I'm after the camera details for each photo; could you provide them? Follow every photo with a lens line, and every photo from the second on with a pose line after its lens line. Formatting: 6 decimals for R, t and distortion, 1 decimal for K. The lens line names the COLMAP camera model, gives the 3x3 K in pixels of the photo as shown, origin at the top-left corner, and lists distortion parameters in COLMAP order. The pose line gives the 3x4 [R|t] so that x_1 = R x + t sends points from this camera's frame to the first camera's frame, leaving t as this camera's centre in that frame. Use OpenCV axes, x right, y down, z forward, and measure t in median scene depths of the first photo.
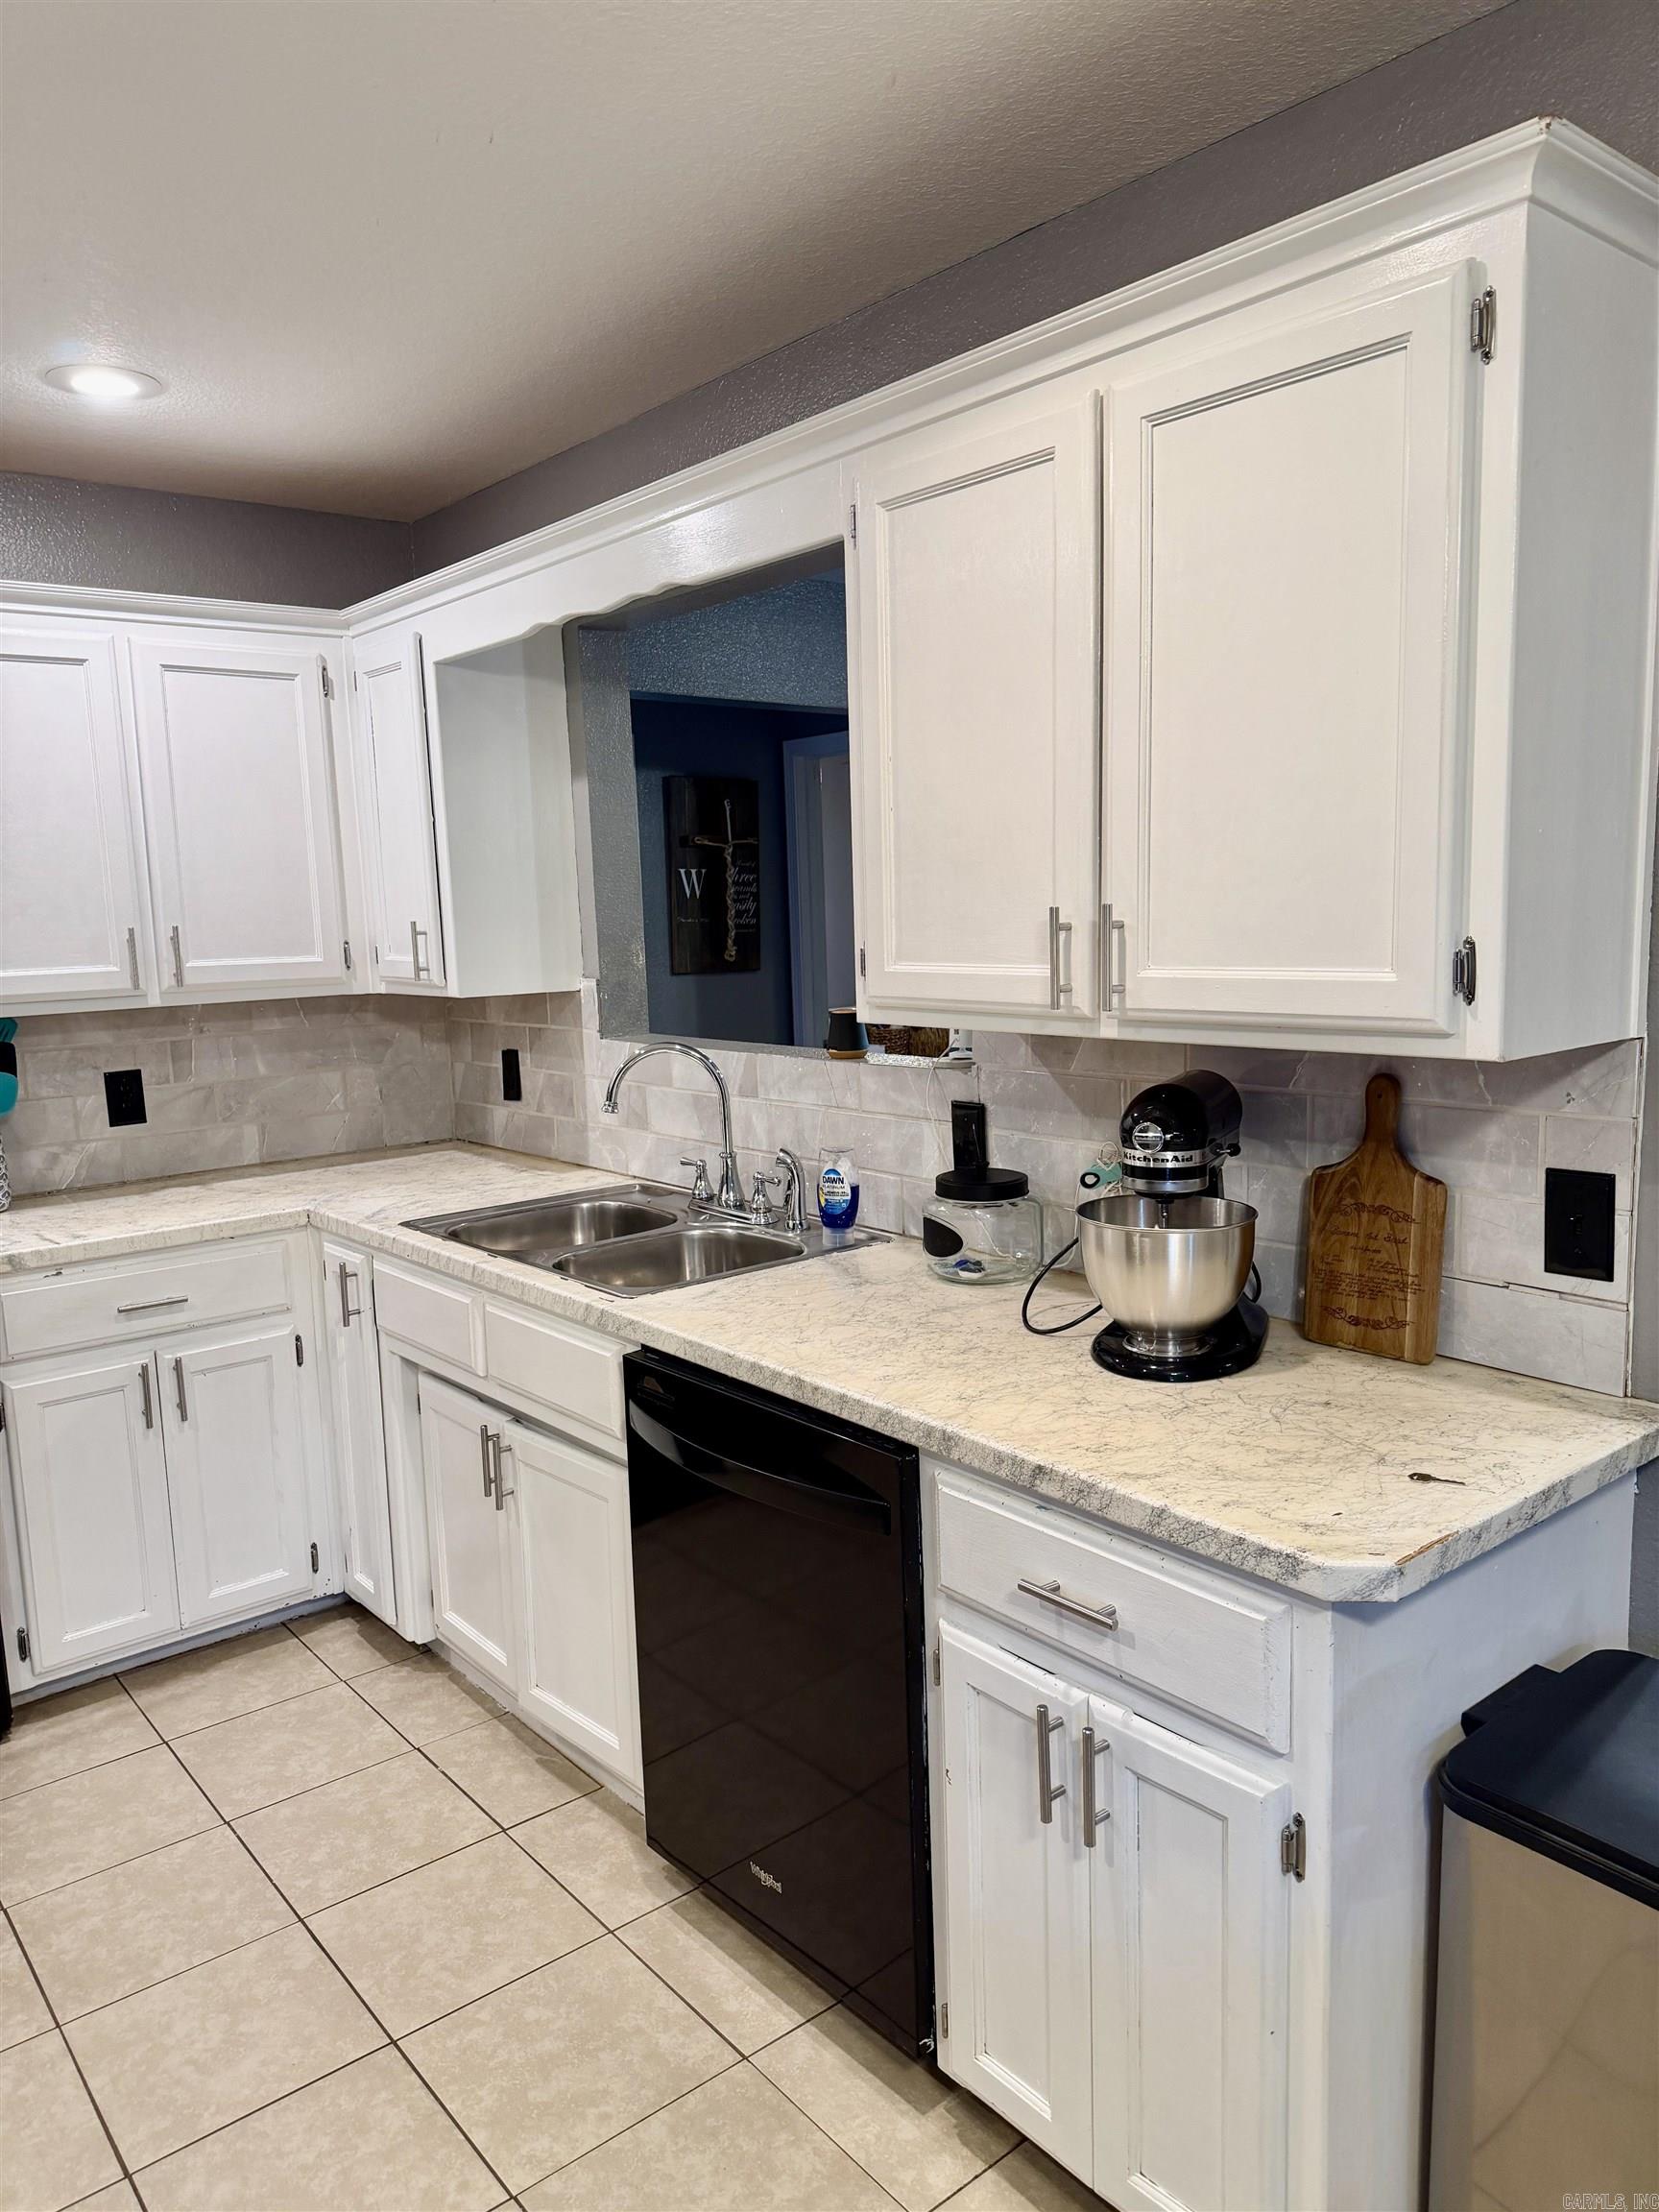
lens RADIAL K [[1551.3, 0, 791.9], [0, 1551.3, 1132.0], [0, 0, 1]] dist [0.140945, -0.223608]
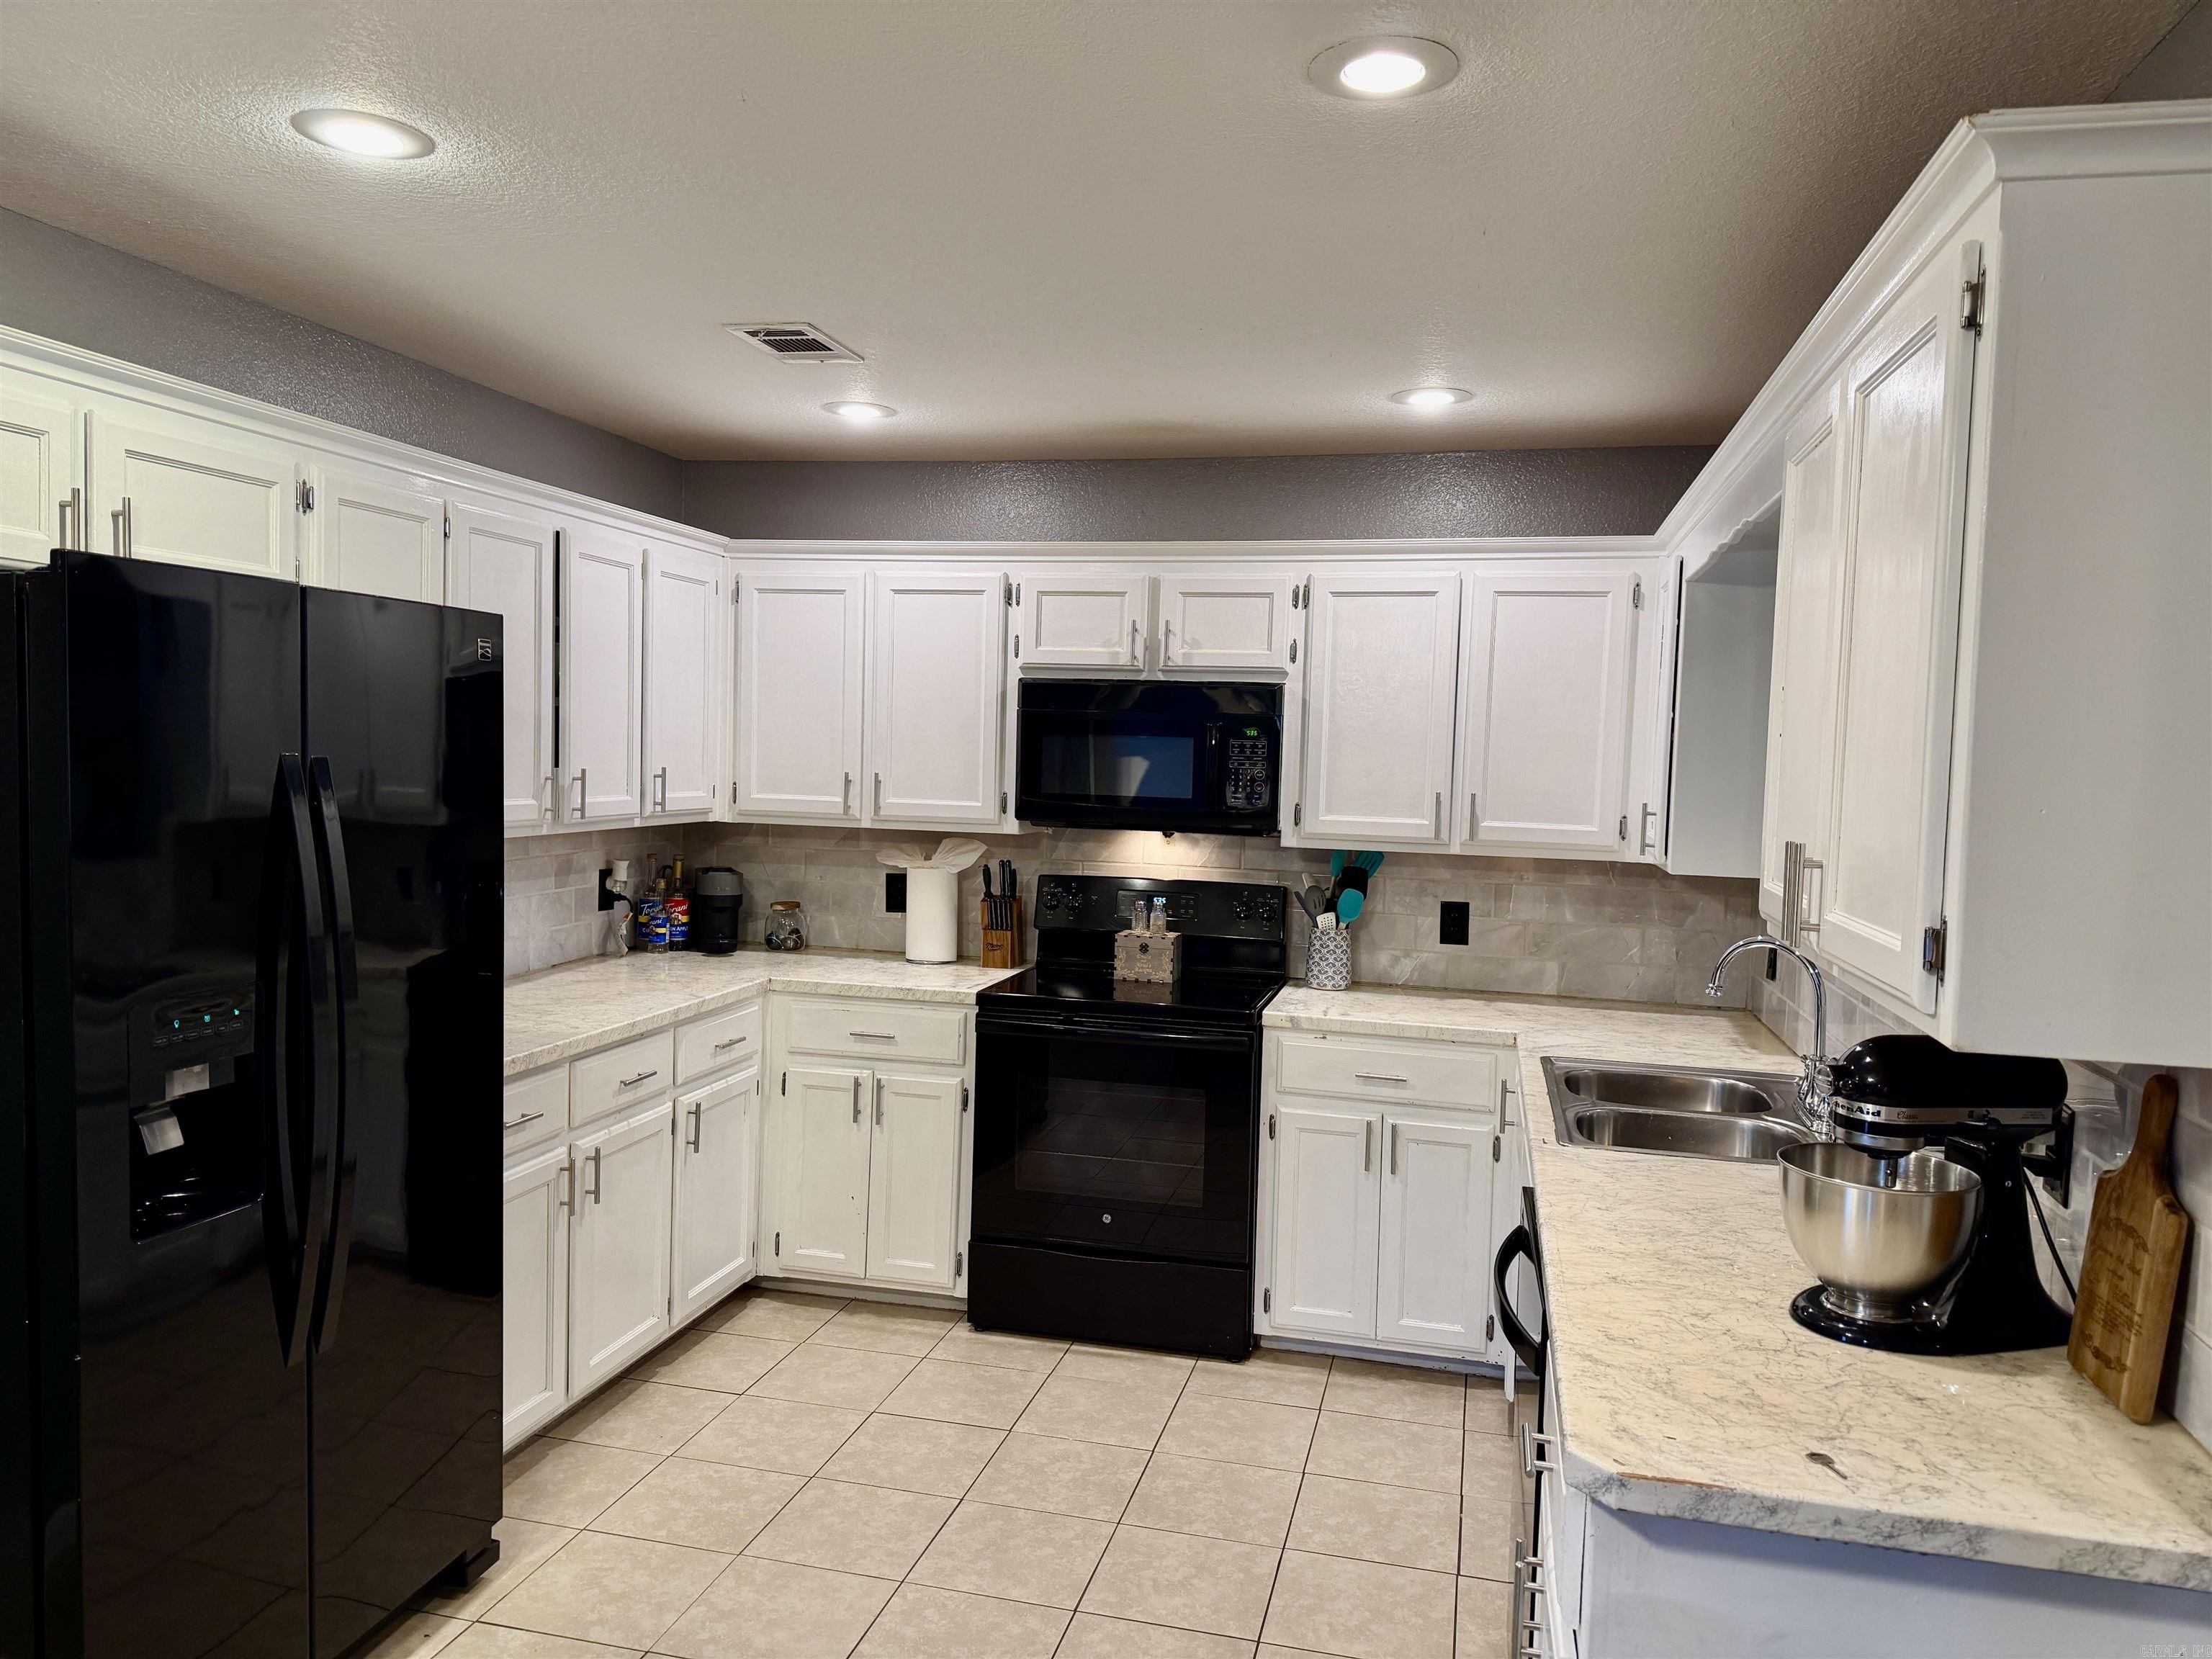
lens RADIAL K [[1549.1, 0, 1102.5], [0, 1549.1, 845.1], [0, 0, 1]] dist [0.108183, -0.150899]
pose [[0.606303, 0.104738, -0.788306, 0.456534], [-0.169642, 0.985506, 0.000464, -0.042372], [0.776929, 0.133448, 0.615283, 0.003076]]
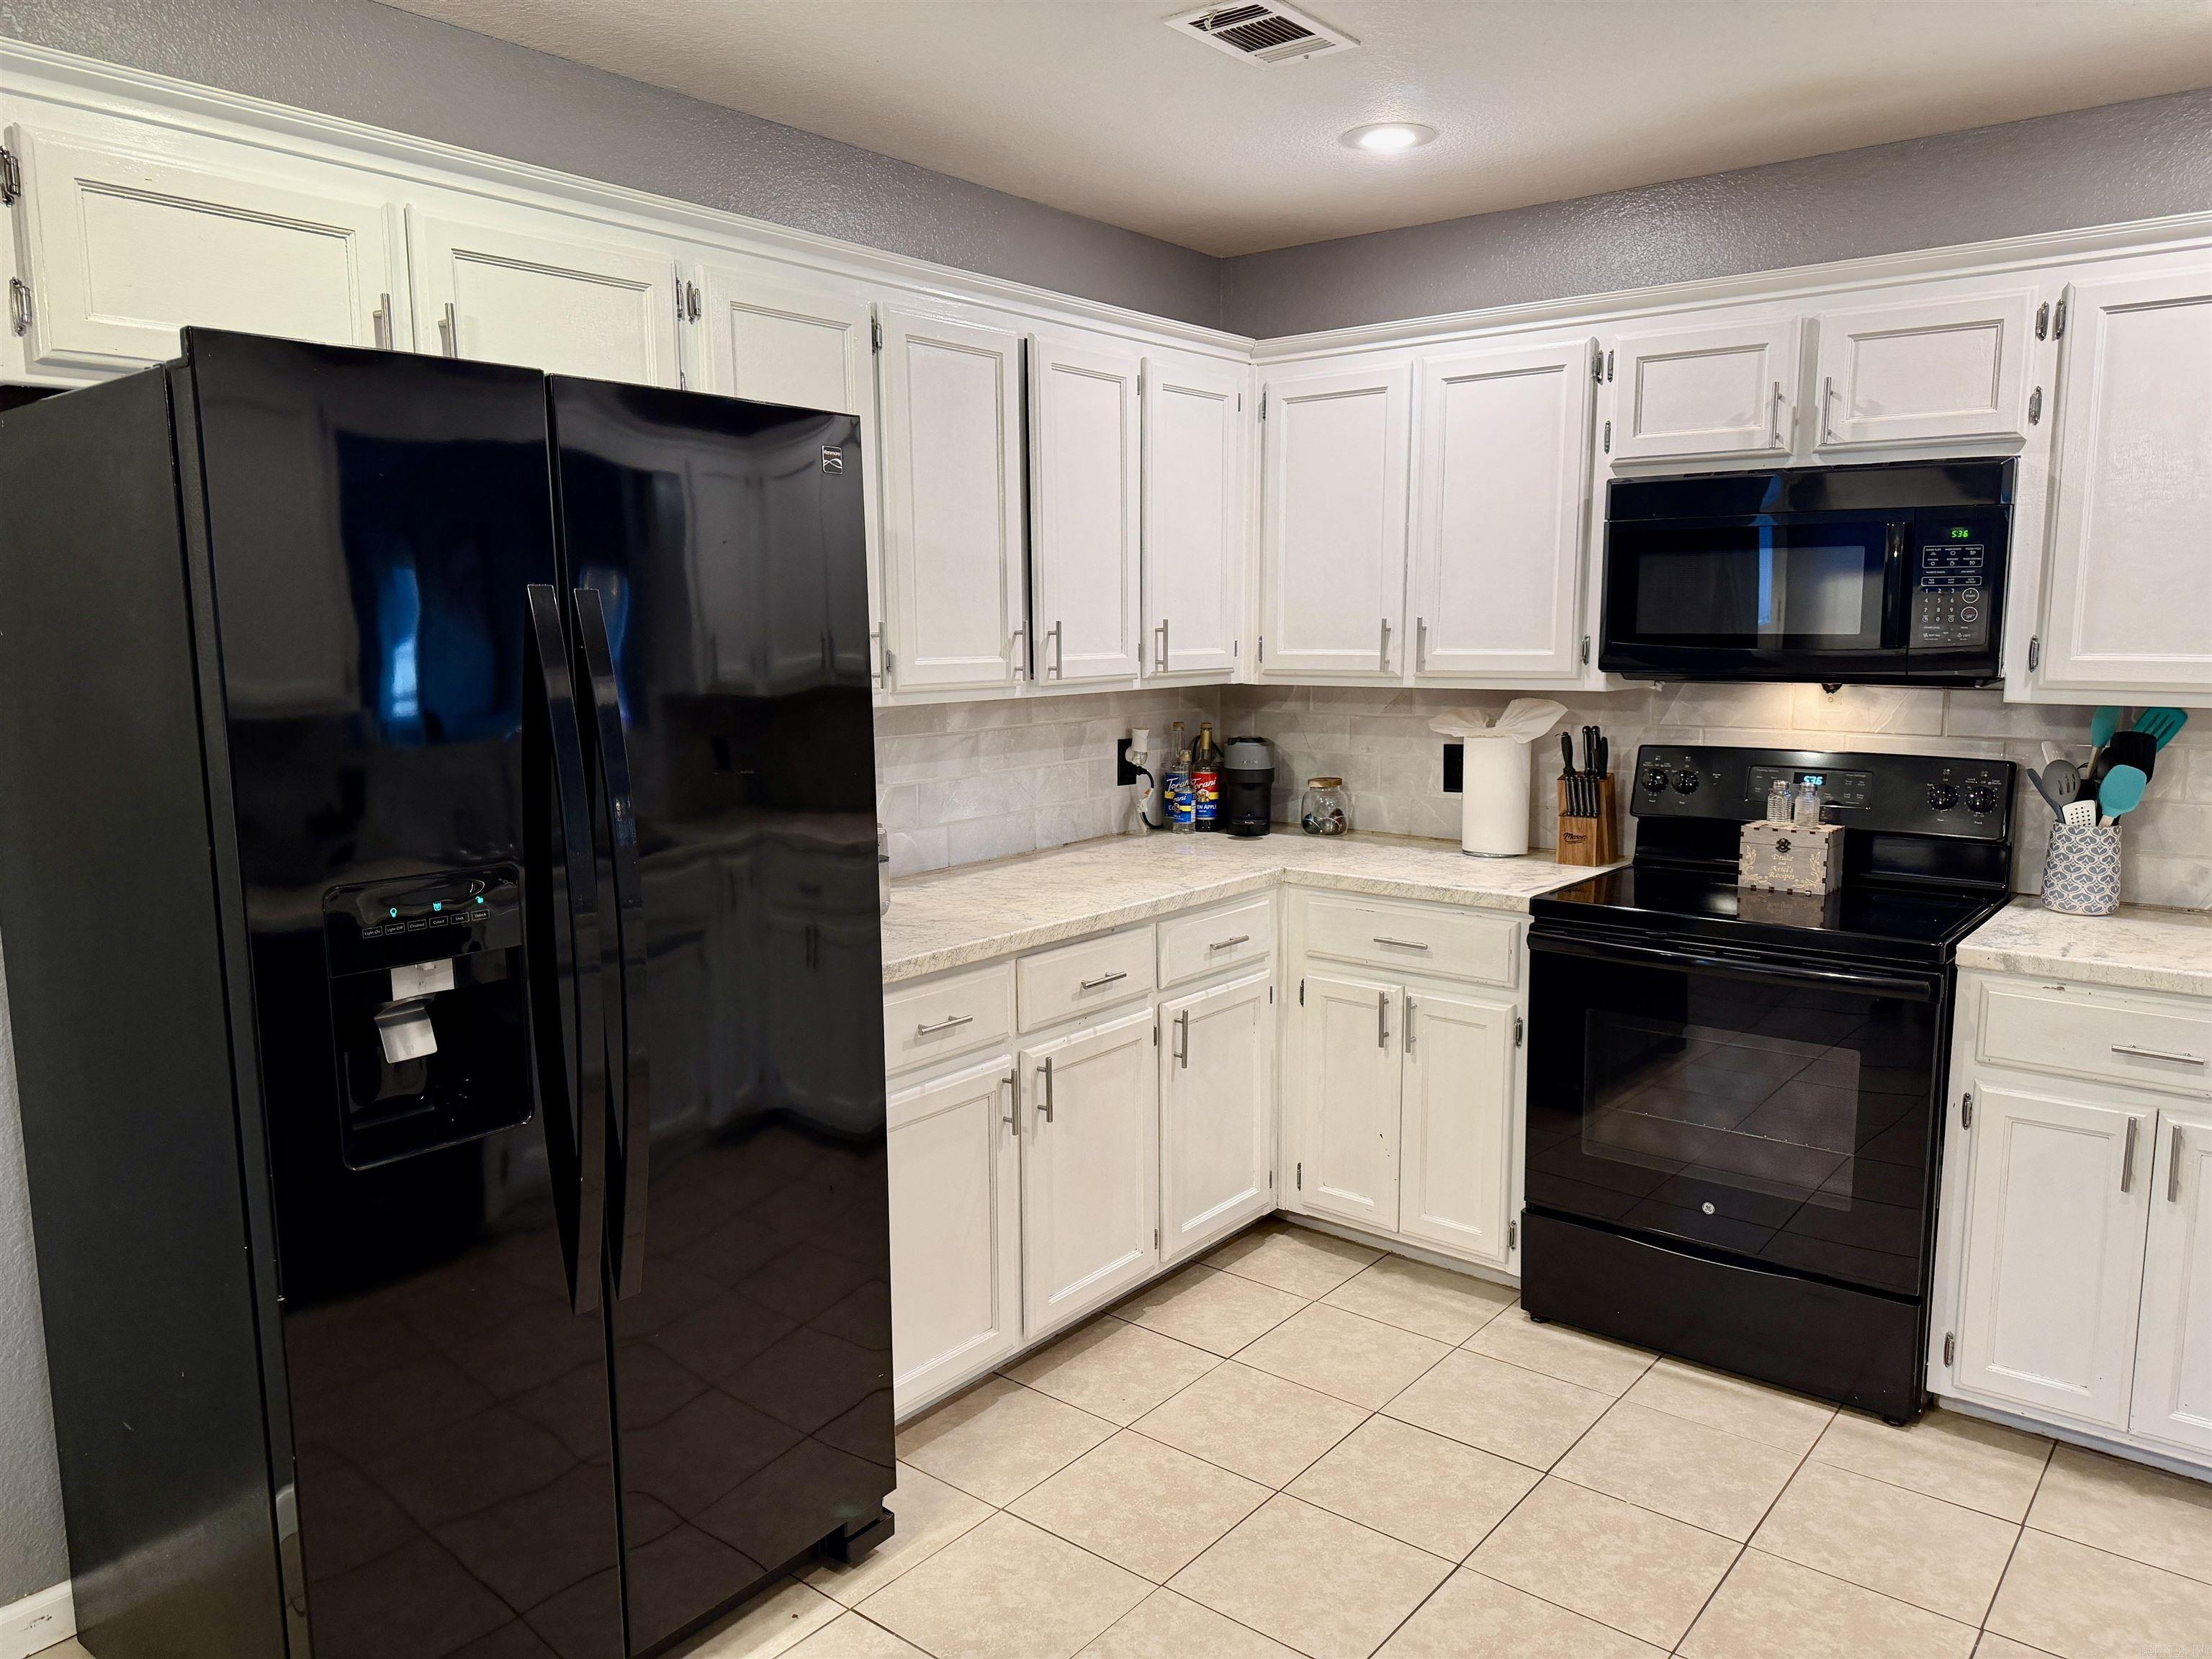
lens RADIAL K [[1549.1, 0, 1102.5], [0, 1549.1, 845.1], [0, 0, 1]] dist [0.108183, -0.150899]
pose [[0.216537, 0.178956, -0.959732, 0.271600], [-0.148620, 0.977641, 0.148764, -0.043991], [0.964896, 0.110423, 0.238292, 0.239368]]
